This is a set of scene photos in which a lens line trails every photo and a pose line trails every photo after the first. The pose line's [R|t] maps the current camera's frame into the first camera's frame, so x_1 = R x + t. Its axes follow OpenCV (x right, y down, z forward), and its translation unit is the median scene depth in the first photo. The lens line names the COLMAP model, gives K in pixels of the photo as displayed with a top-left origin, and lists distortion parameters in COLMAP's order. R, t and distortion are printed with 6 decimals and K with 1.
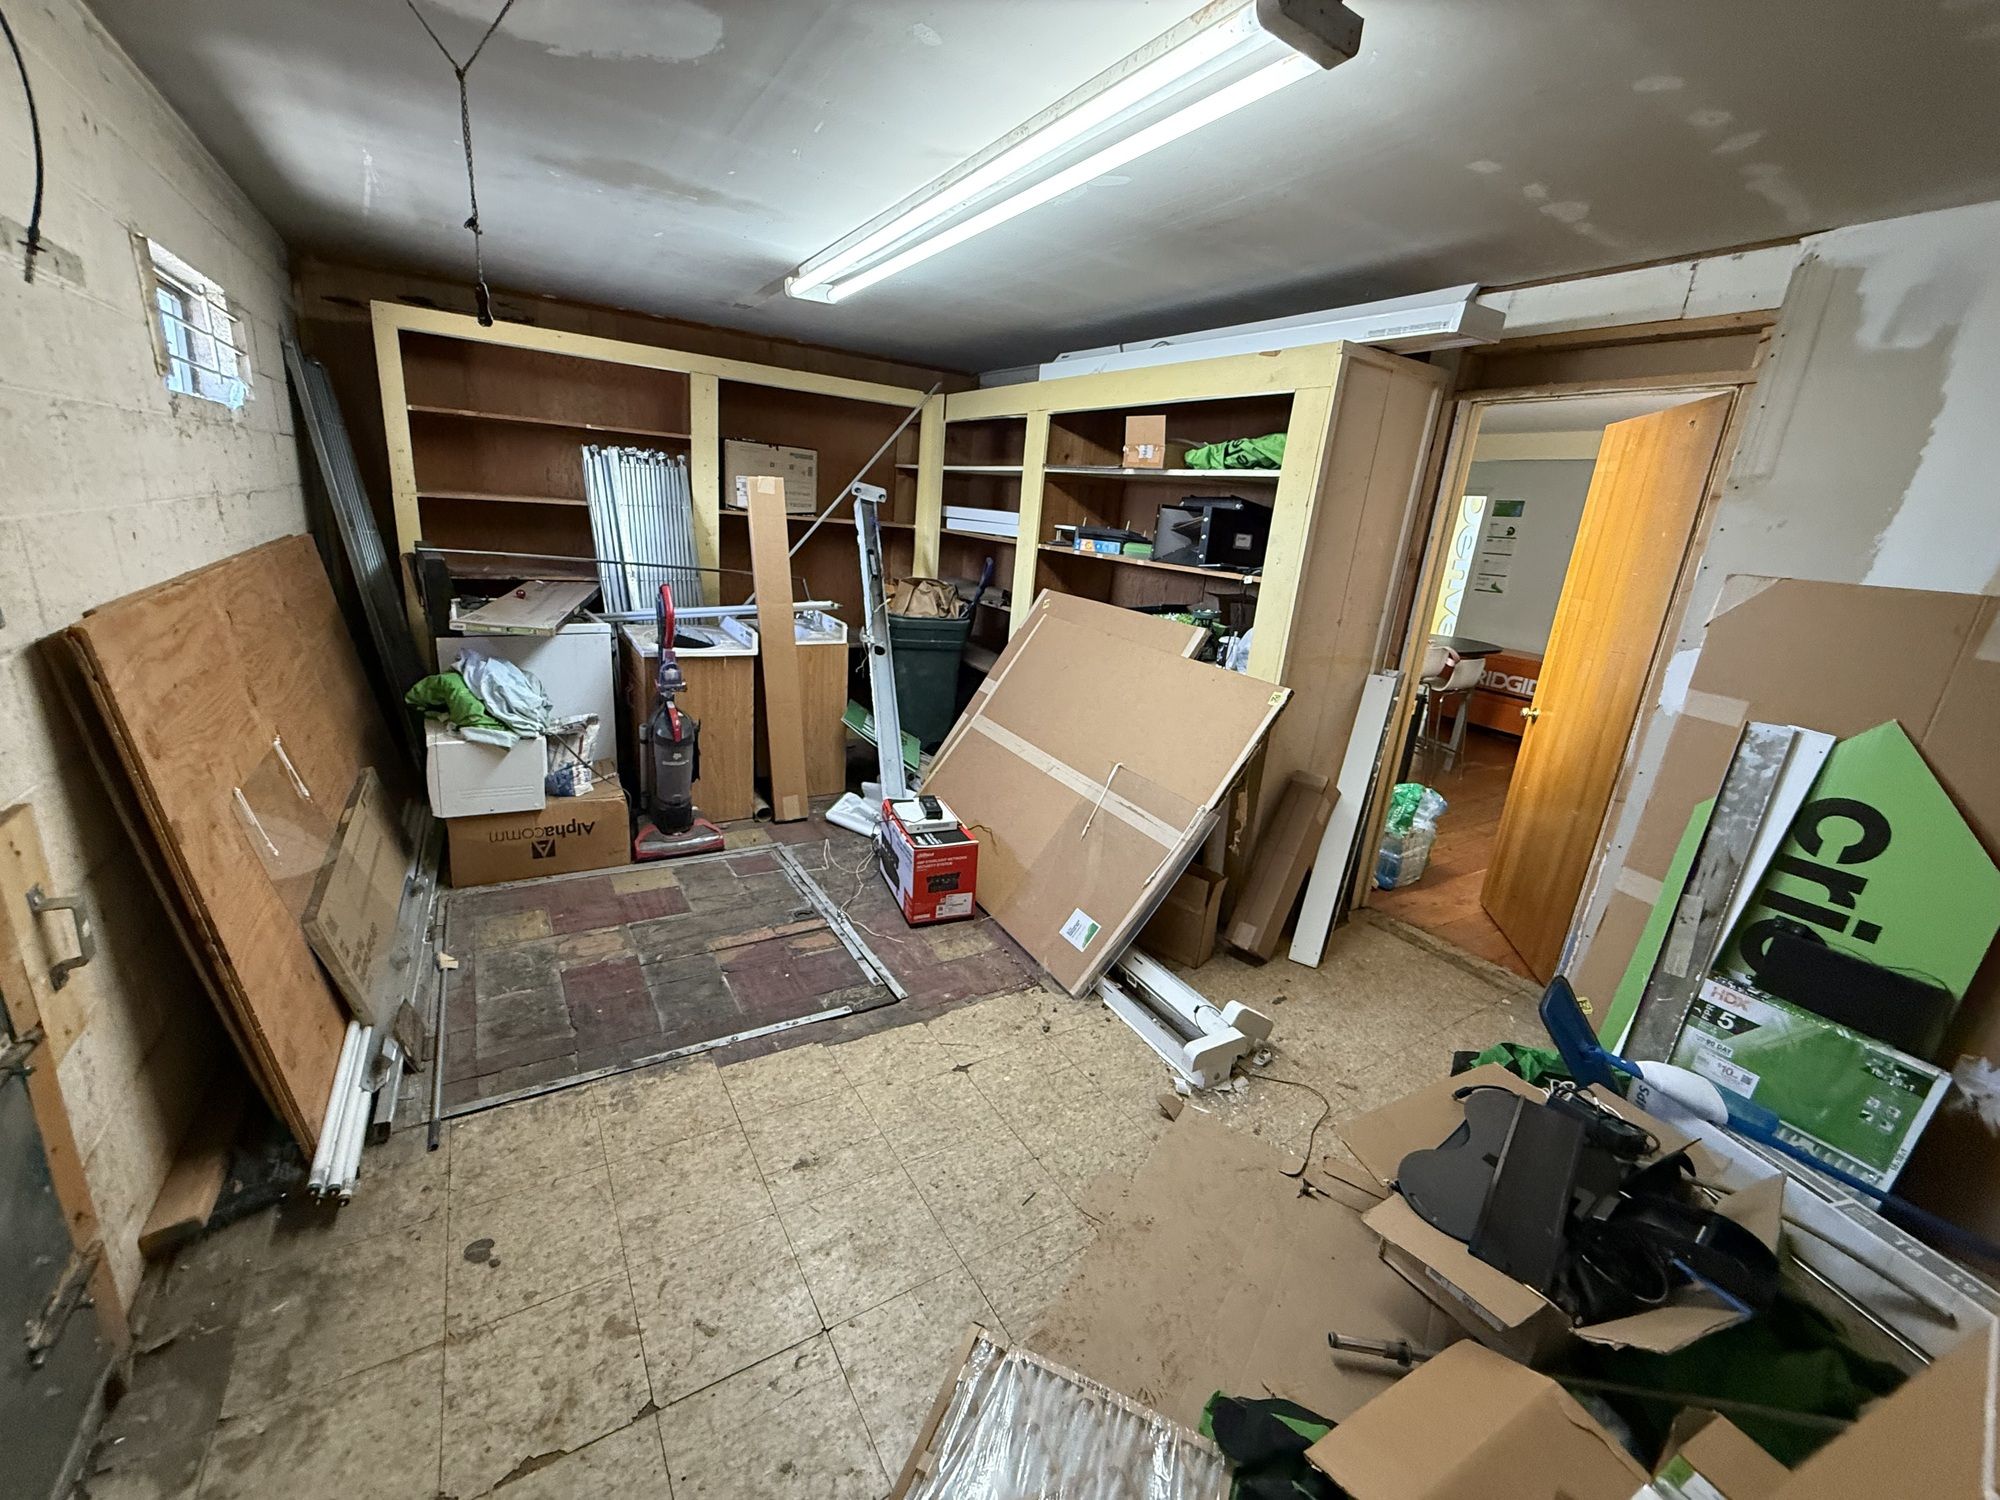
lens RADIAL K [[802.1, 0, 996.0], [0, 802.1, 747.3], [0, 0, 1]] dist [0.000084, 0.000393]
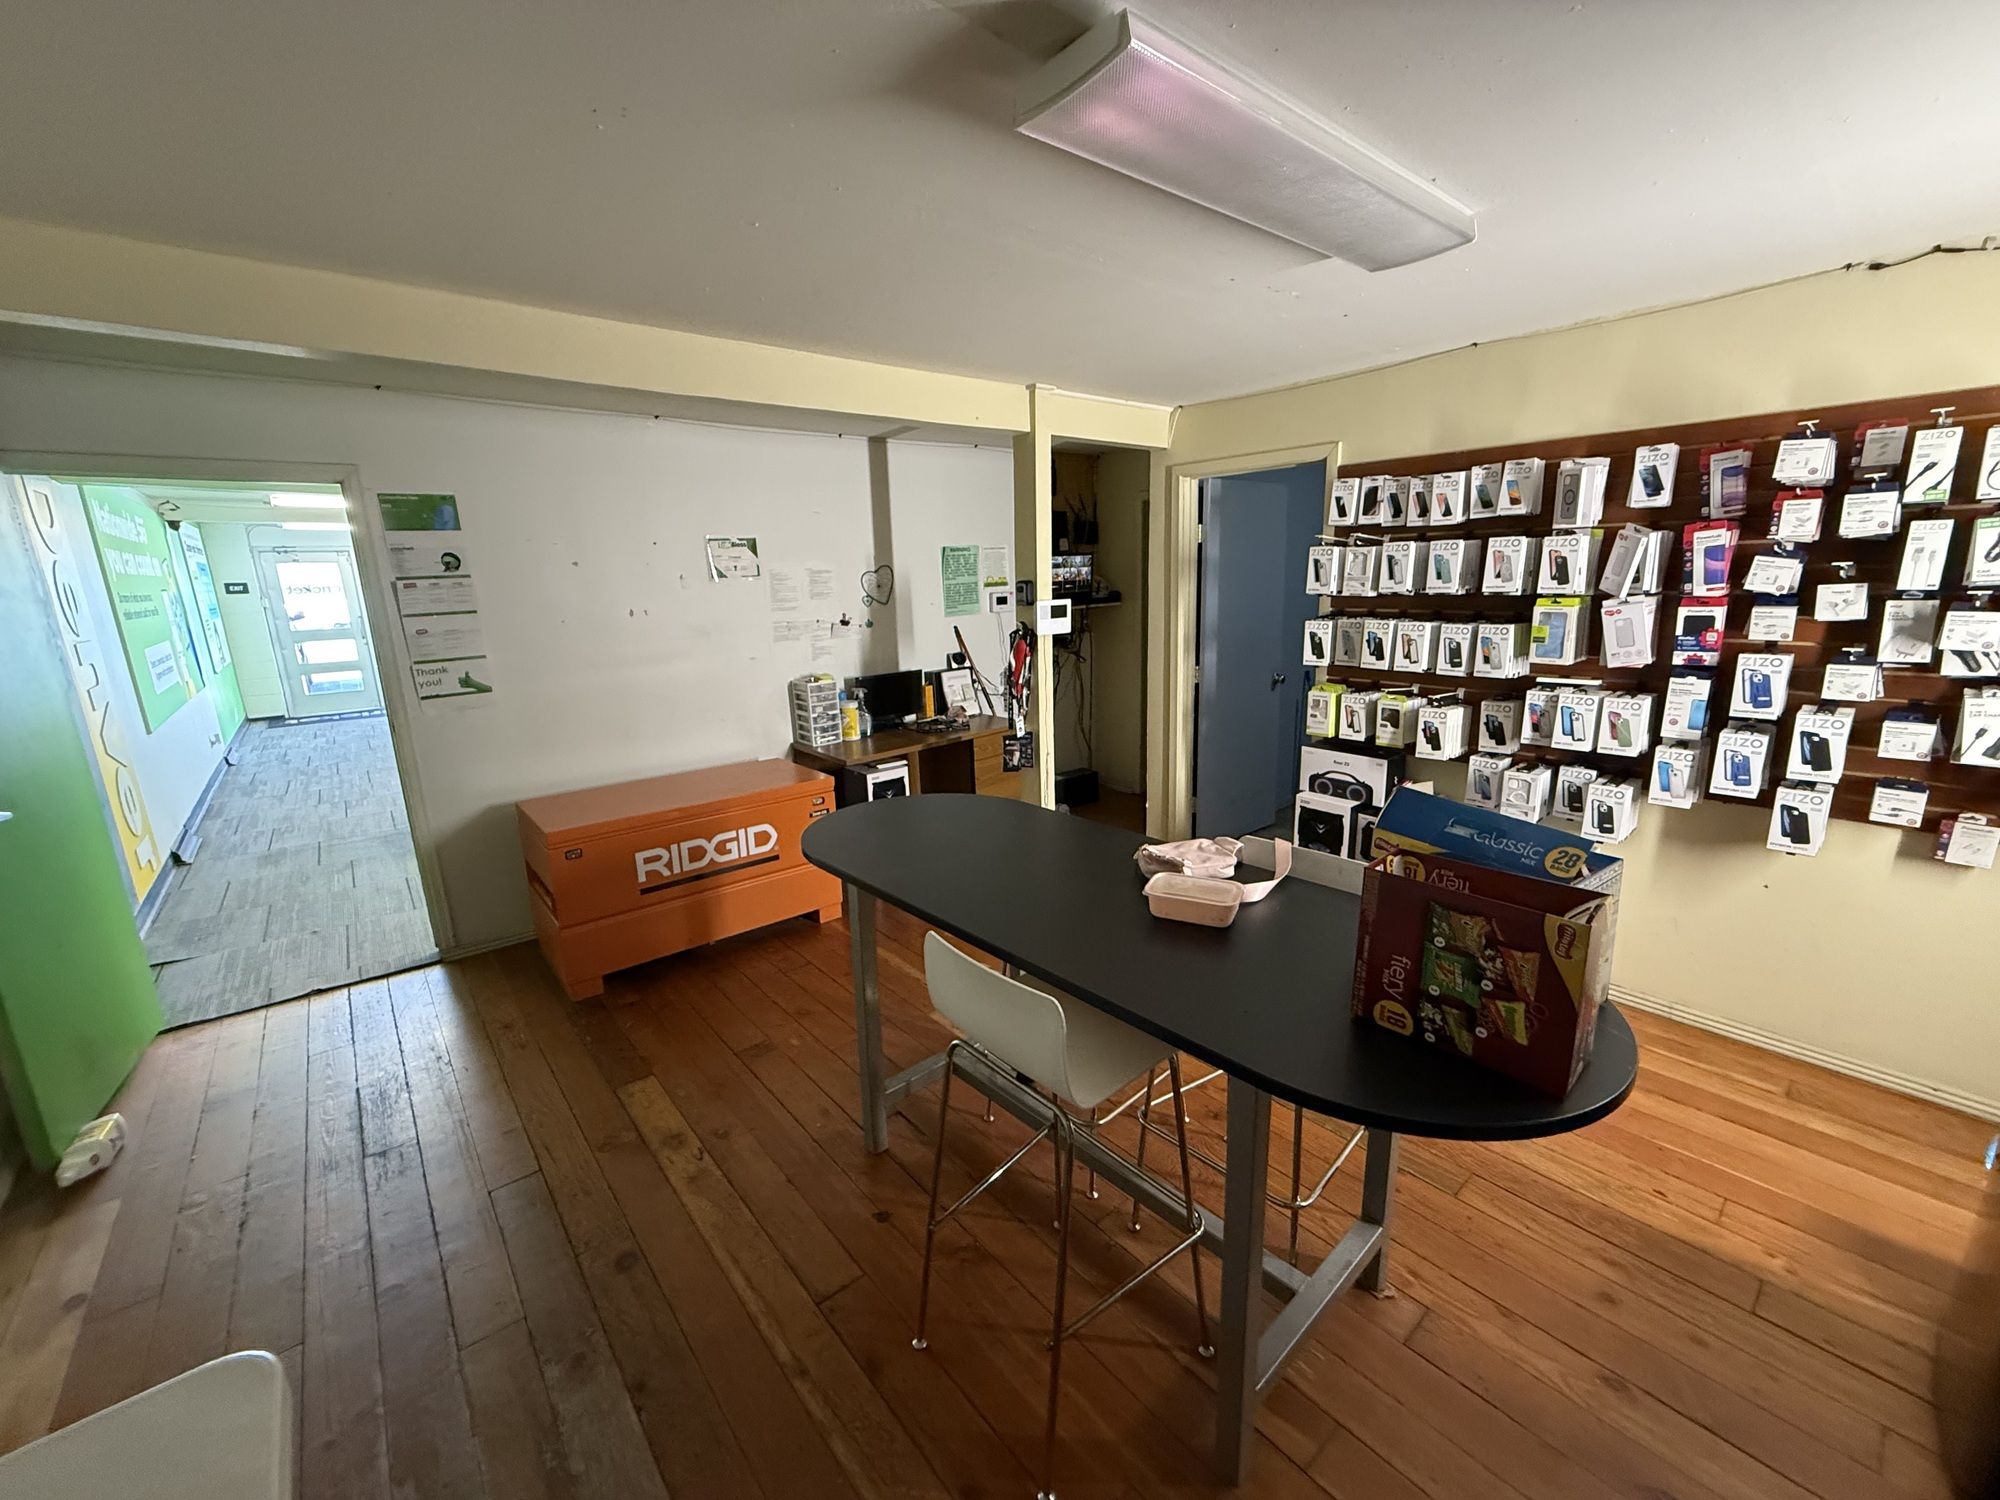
lens RADIAL K [[802.1, 0, 996.0], [0, 802.1, 744.9], [0, 0, 1]] dist [0.000084, 0.000393]
pose [[-0.138789, -0.290090, 0.946882, 0.330563], [0.296336, 0.900160, 0.319212, -0.548967], [-0.944946, 0.324899, -0.038969, 1.817308]]
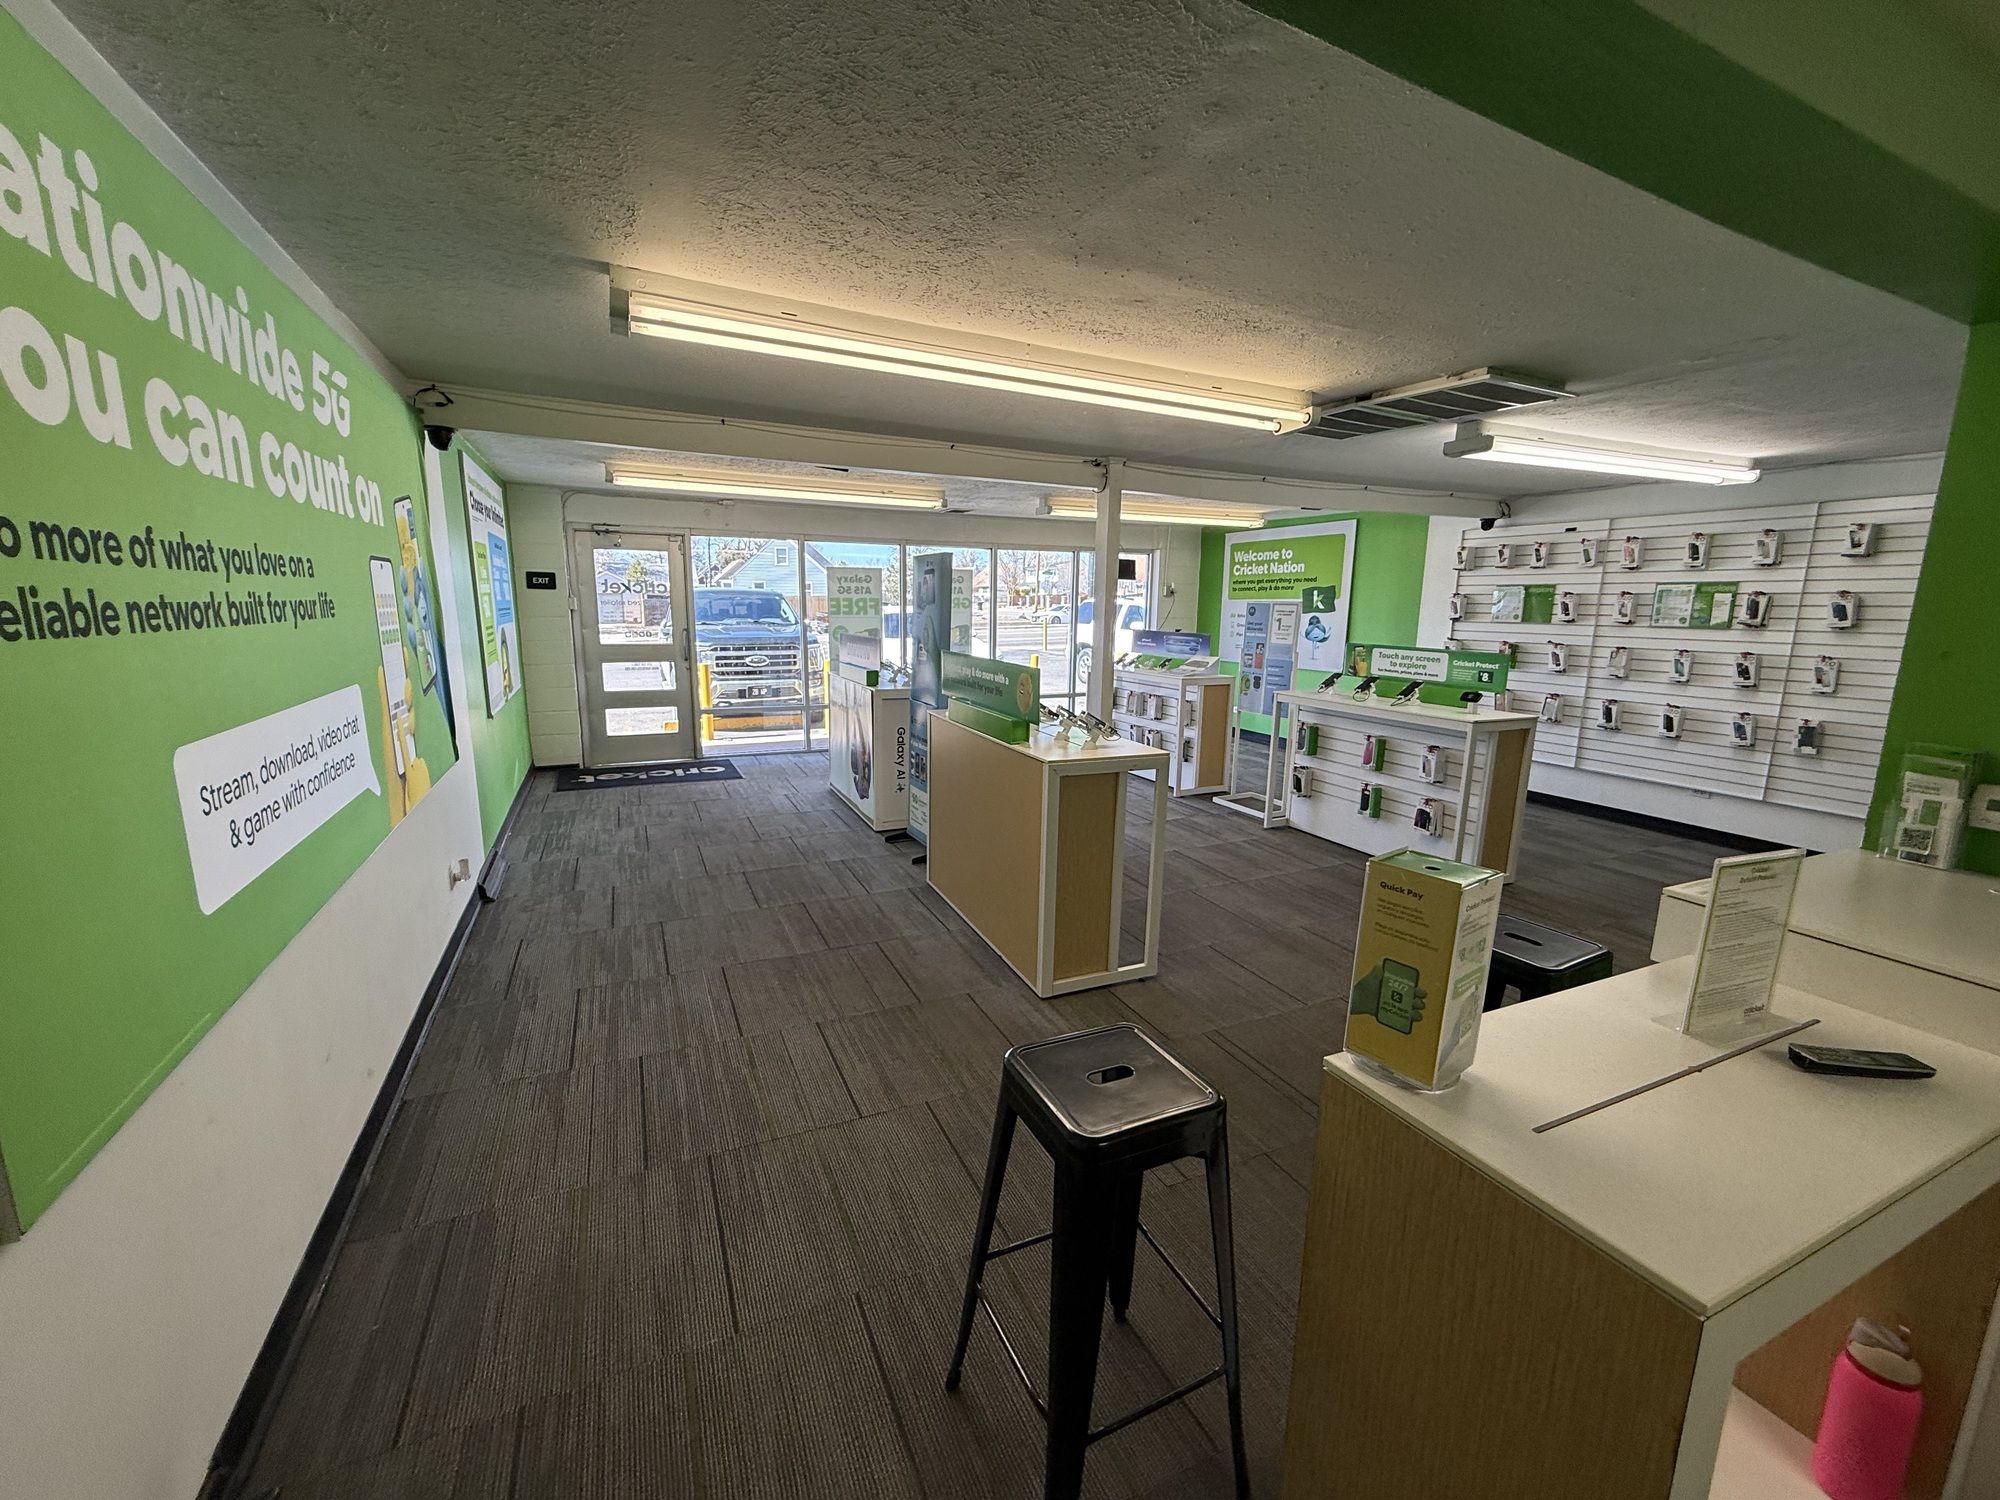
lens RADIAL K [[802.1, 0, 995.2], [0, 802.1, 748.6], [0, 0, 1]] dist [0.000084, 0.000393]
pose [[0.114647, -0.256956, 0.959599, 1.872370], [0.271830, 0.937215, 0.218485, -0.696311], [-0.955492, 0.235799, 0.177297, 2.878132]]
